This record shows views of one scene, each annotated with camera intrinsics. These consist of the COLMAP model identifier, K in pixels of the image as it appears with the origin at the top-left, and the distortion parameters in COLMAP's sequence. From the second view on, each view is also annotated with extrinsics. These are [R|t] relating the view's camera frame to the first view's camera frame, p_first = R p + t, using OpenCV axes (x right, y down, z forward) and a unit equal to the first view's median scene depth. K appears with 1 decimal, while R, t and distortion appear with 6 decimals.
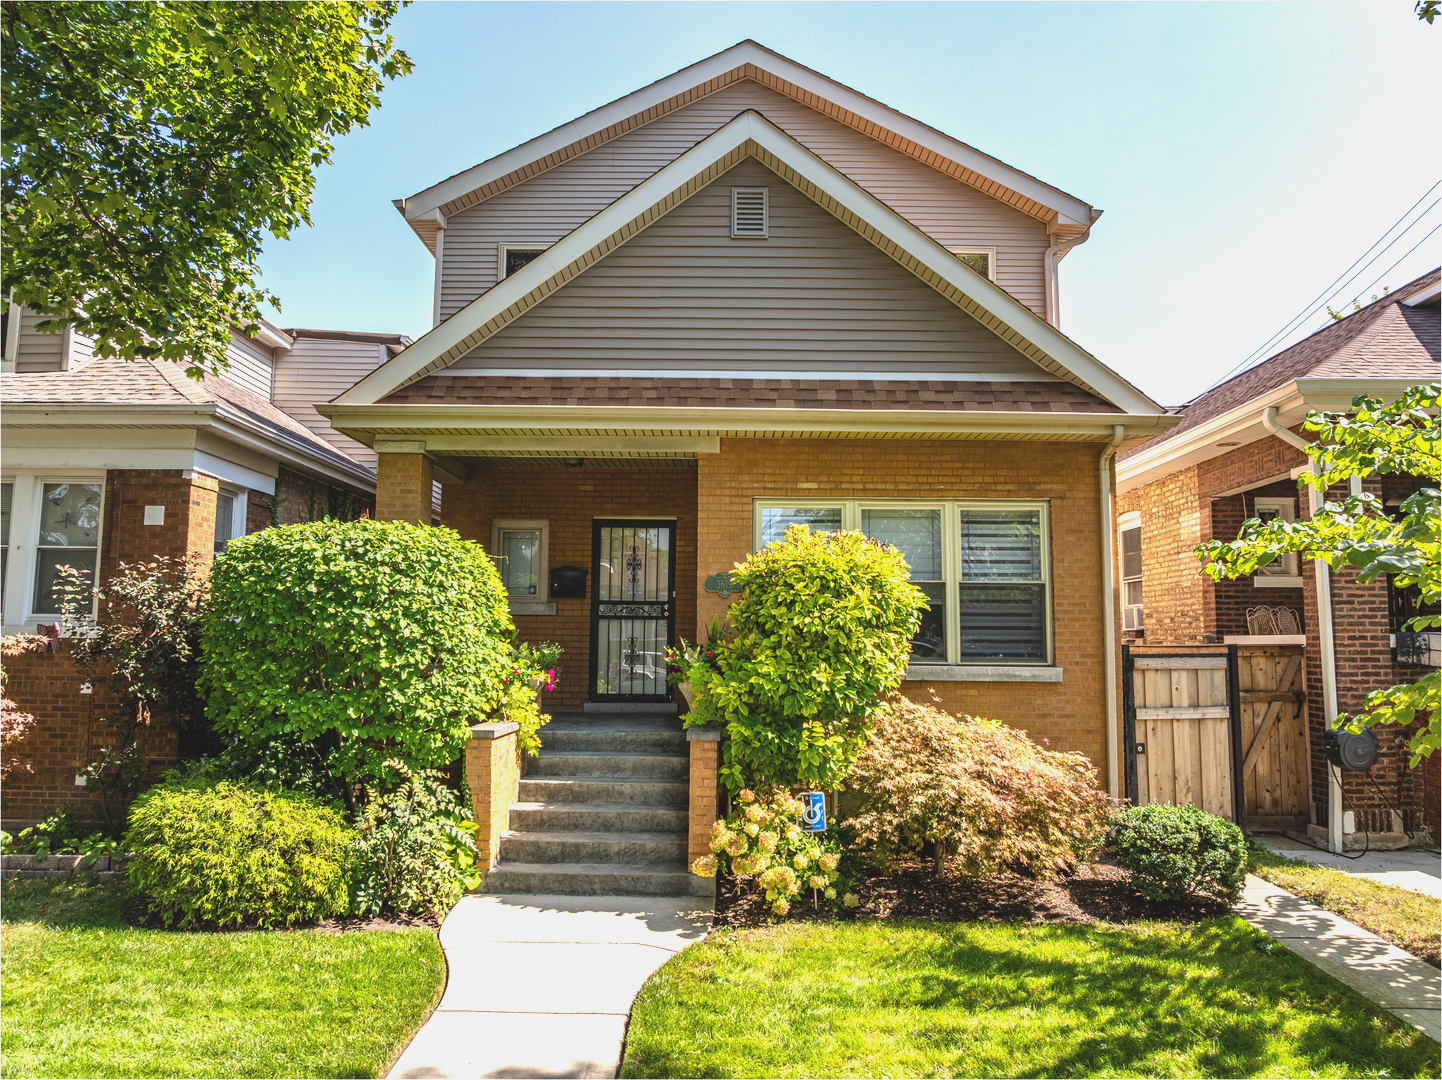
lens RADIAL K [[1001.3, 0, 798.7], [0, 1001.3, 539.2], [0, 0, 1]] dist [-0.048817, 0.002228]
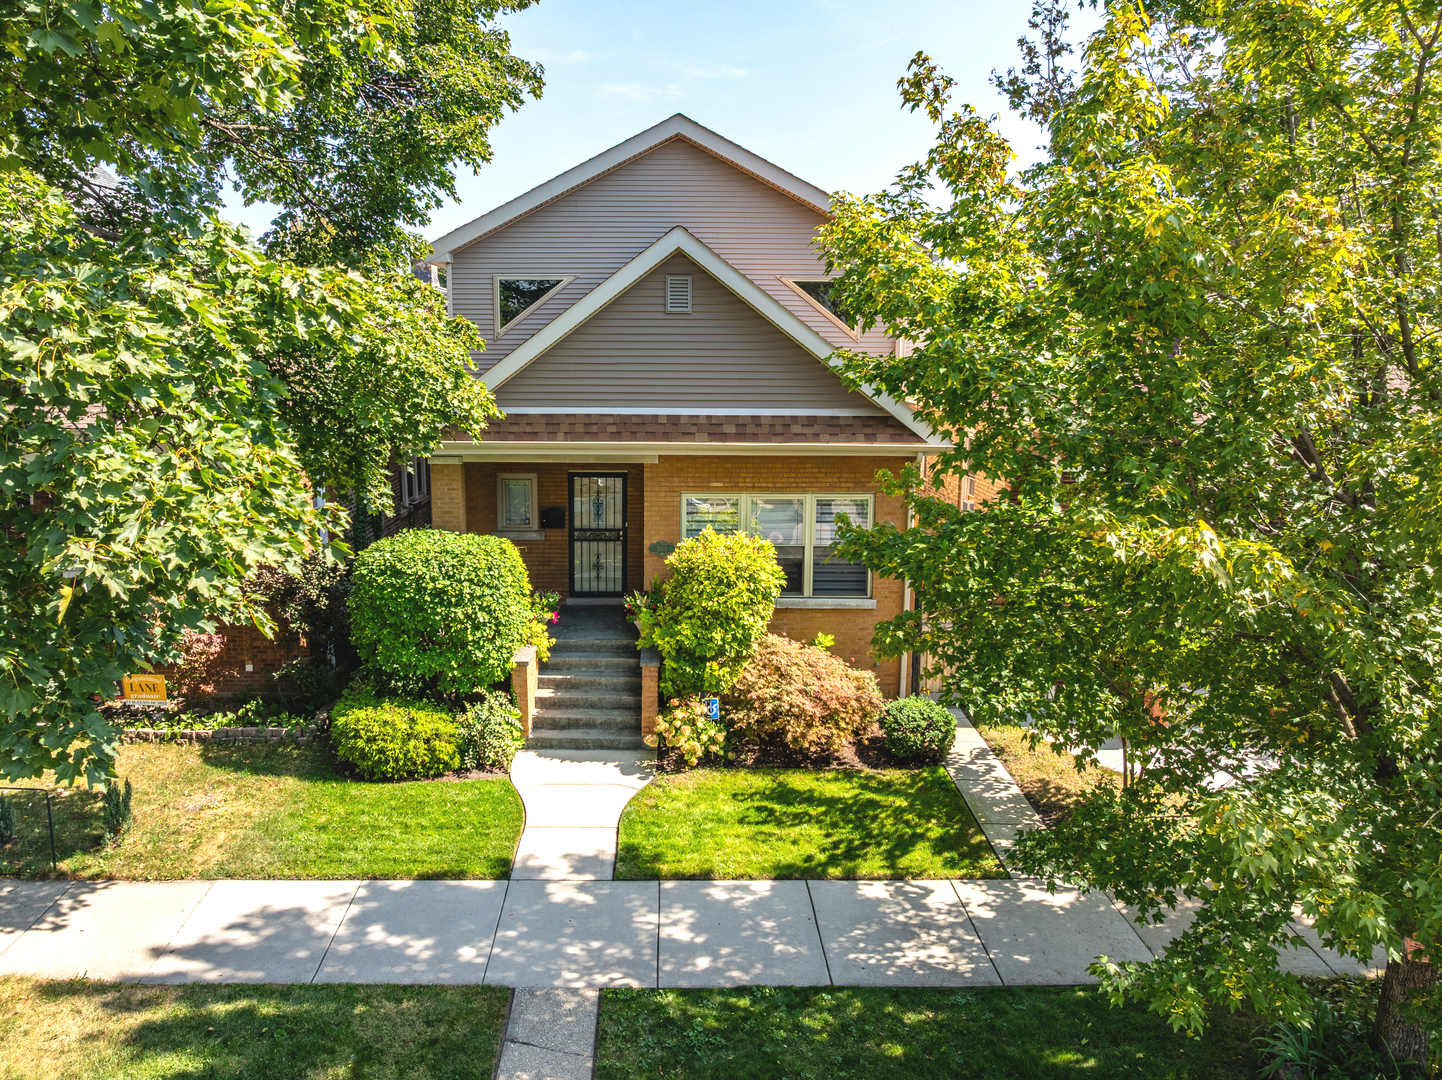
lens RADIAL K [[1001.3, 0, 798.7], [0, 1001.3, 539.2], [0, 0, 1]] dist [-0.048817, 0.002228]
pose [[0.997740, 0.016272, 0.065191, 0.049764], [-0.032216, 0.967287, 0.251630, -0.494899], [-0.058964, -0.253162, 0.965625, -0.690569]]
